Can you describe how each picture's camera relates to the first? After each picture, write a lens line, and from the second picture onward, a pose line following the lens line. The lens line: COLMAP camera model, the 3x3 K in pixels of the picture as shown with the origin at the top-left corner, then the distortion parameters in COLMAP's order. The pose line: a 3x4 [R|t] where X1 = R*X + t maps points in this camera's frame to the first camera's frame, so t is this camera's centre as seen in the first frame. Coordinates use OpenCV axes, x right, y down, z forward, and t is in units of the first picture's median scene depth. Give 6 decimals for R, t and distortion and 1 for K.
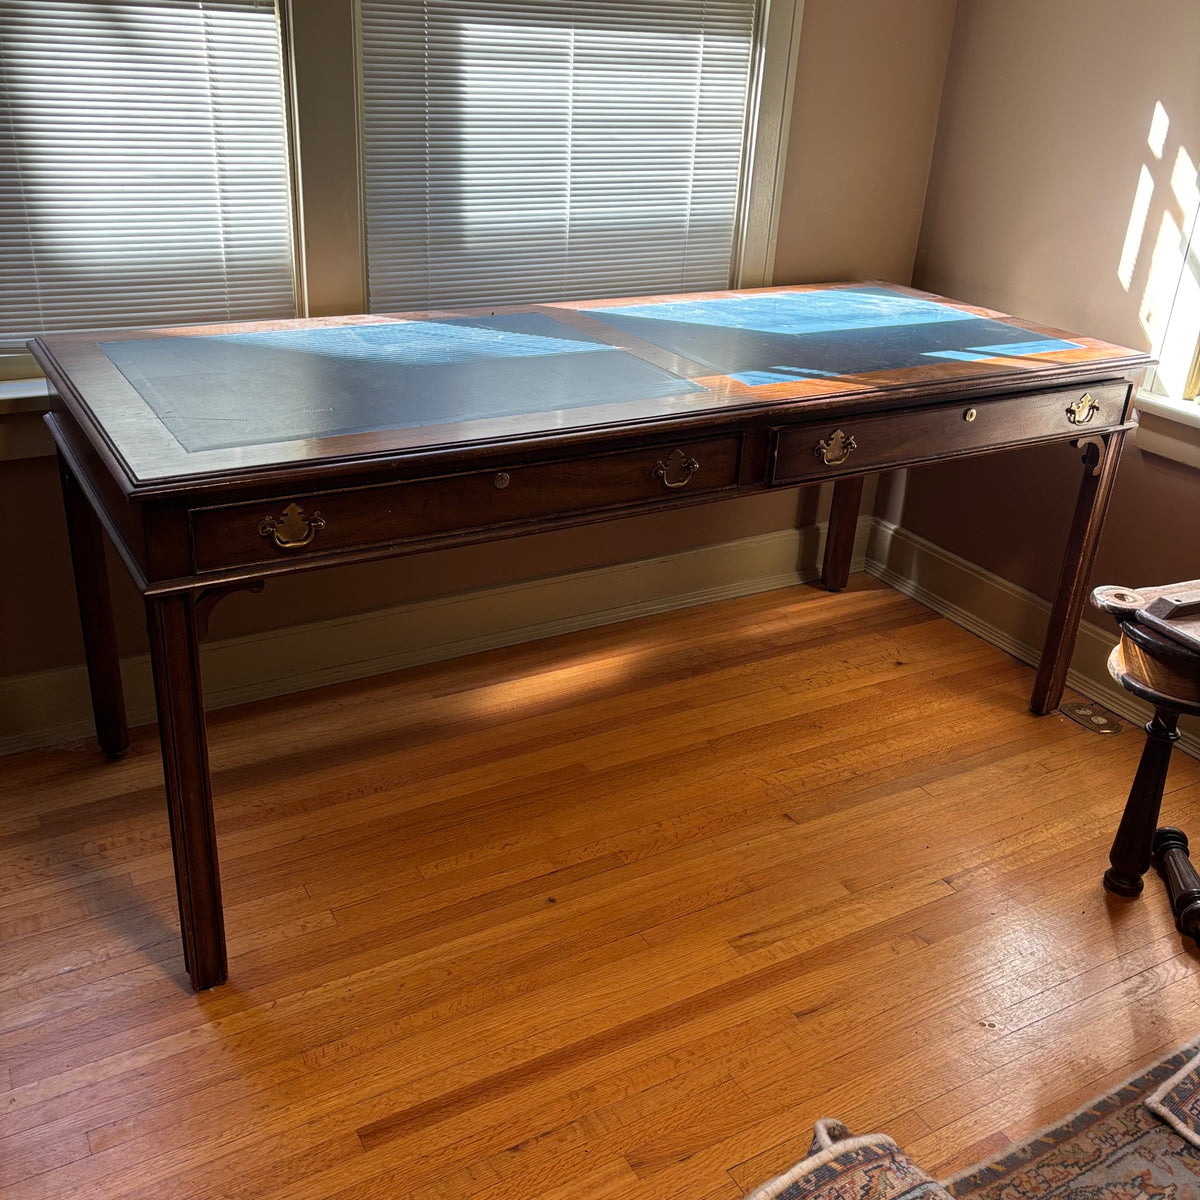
lens RADIAL K [[1220.2, 0, 603.7], [0, 1220.2, 590.2], [0, 0, 1]] dist [0.027050, 0.000000]
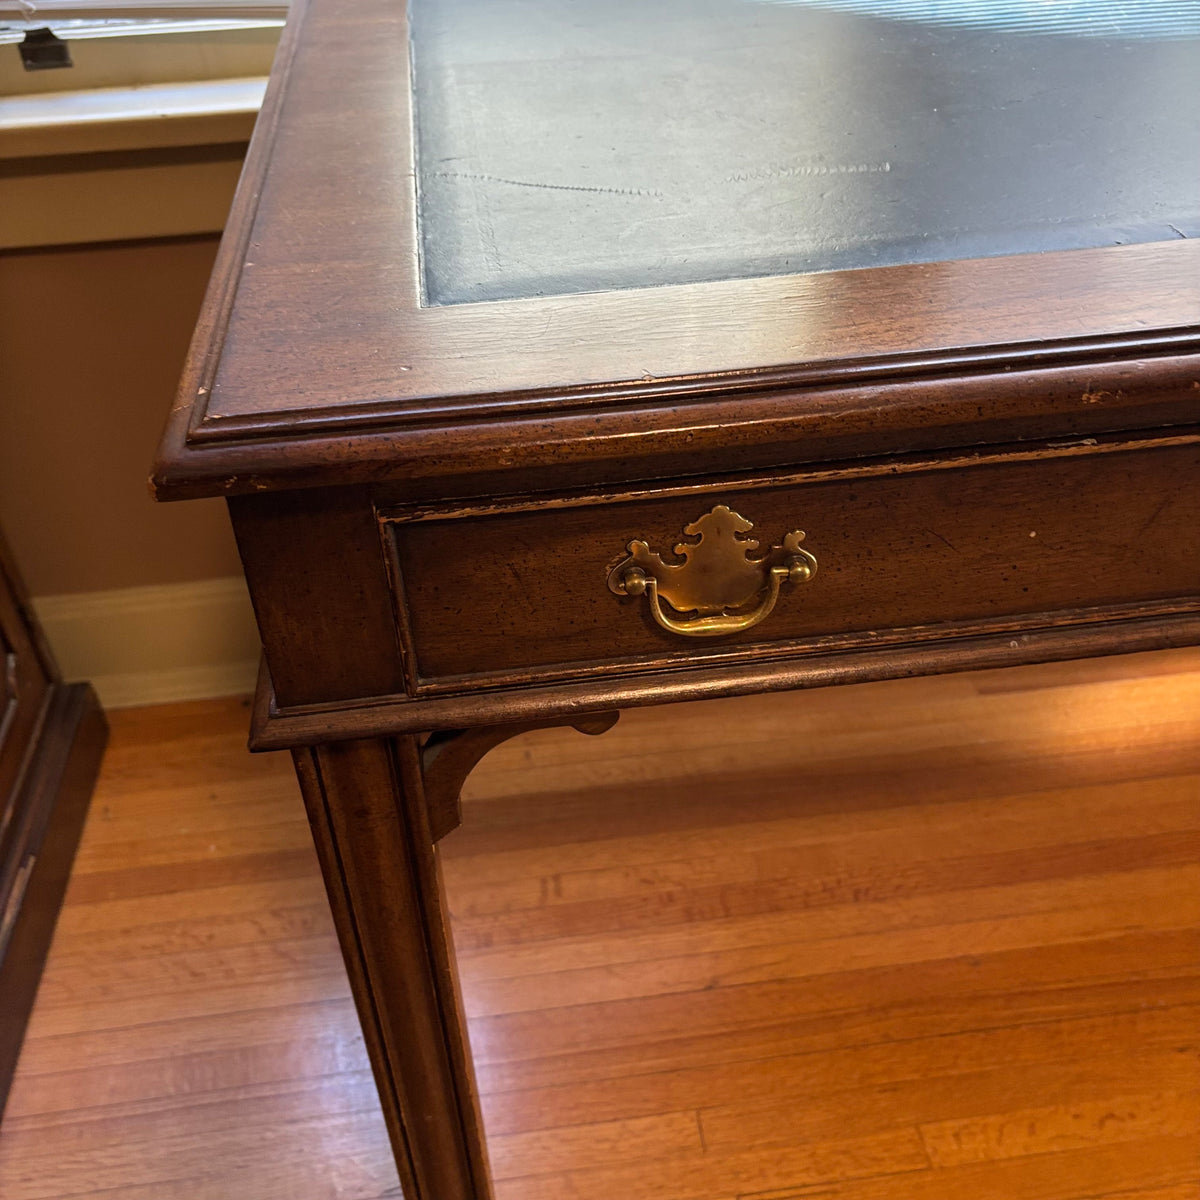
lens RADIAL K [[1220.2, 0, 612.3], [0, 1220.2, 607.8], [0, 0, 1]] dist [0.027050, 0.000000]
pose [[0.918159, 0.174858, -0.355540, -0.117938], [-0.092662, 0.967228, 0.236399, -0.080908], [0.385224, -0.184106, 0.904272, 0.502053]]
